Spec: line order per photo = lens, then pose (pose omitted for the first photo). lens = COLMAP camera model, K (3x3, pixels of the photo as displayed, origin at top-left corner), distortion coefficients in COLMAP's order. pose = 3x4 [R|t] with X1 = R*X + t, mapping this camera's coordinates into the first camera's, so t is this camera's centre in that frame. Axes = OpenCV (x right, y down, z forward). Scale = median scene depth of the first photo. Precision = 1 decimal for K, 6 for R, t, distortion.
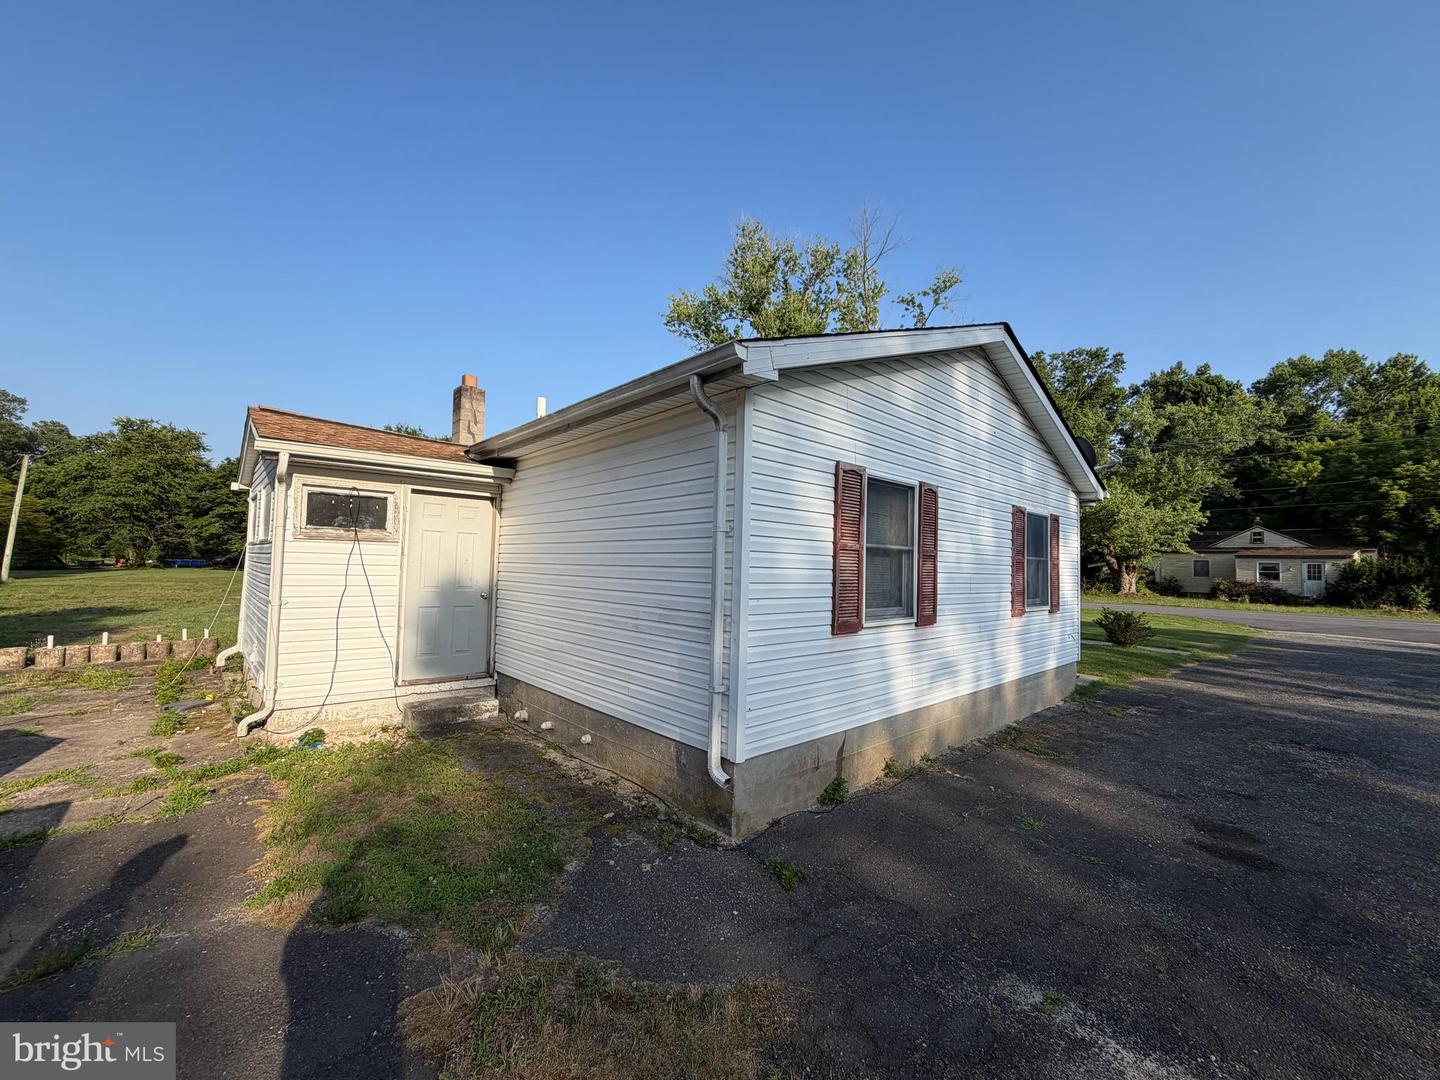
lens RADIAL K [[576.1, 0, 724.7], [0, 576.1, 536.1], [0, 0, 1]] dist [0.003443, 0.000147]
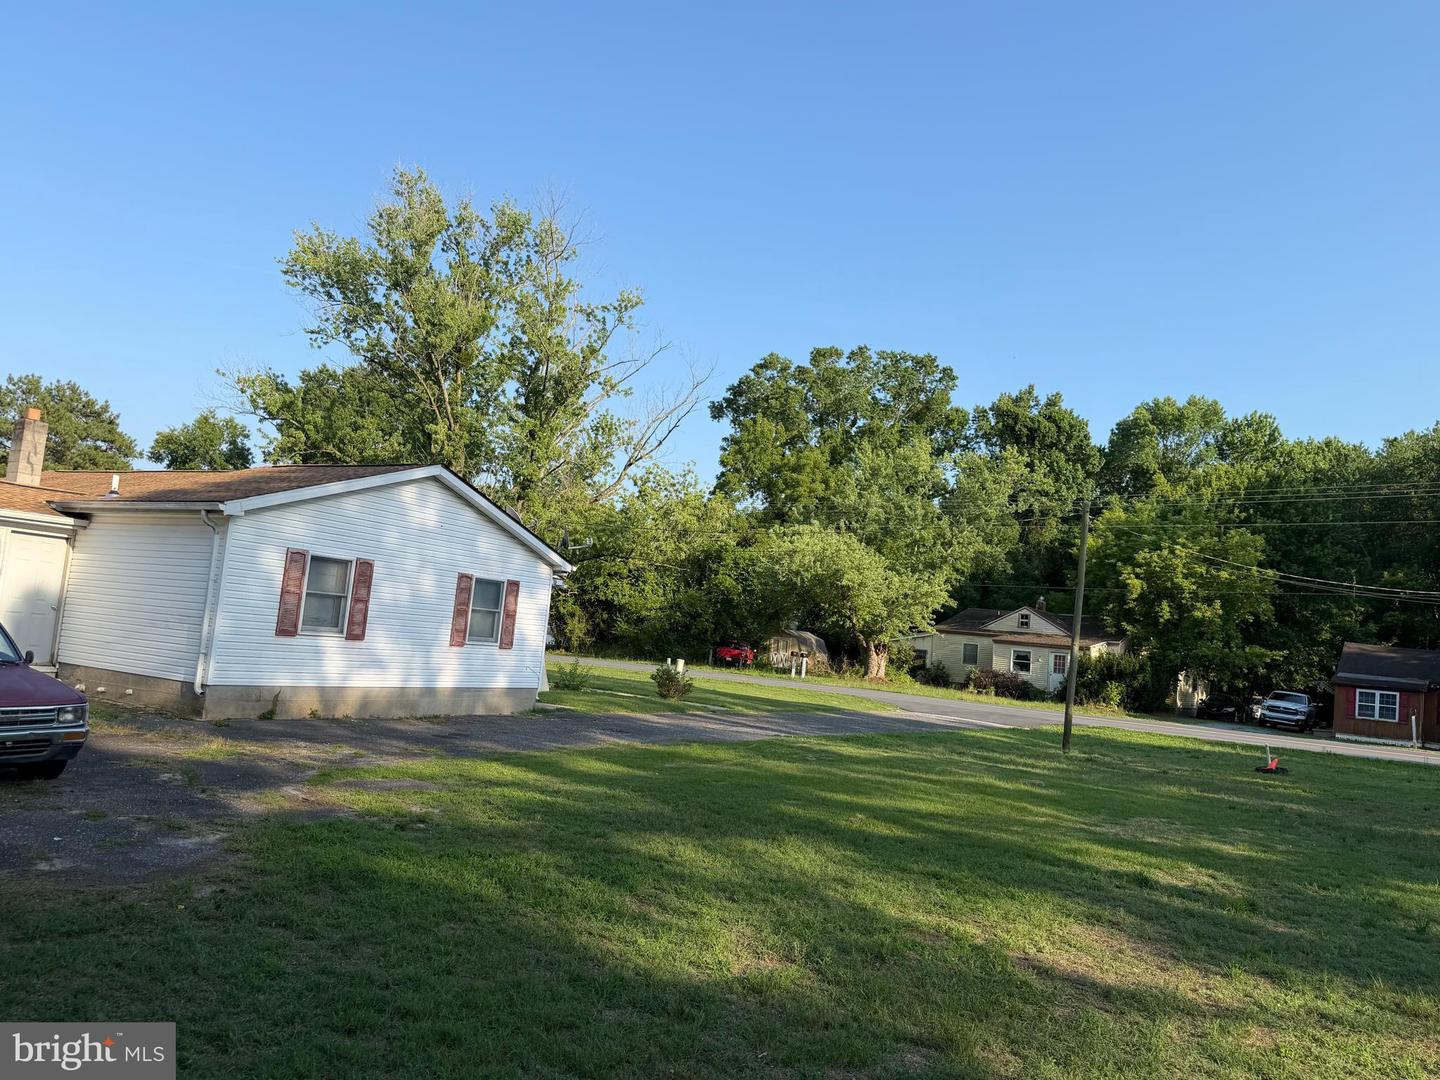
lens RADIAL K [[1041.1, 0, 729.0], [0, 1041.1, 548.8], [0, 0, 1]] dist [0.063855, -0.075353]
pose [[0.956865, 0.087621, 0.277005, 0.107622], [-0.081407, 0.996105, -0.033879, -0.021113], [-0.278895, 0.009867, 0.960271, -0.480770]]
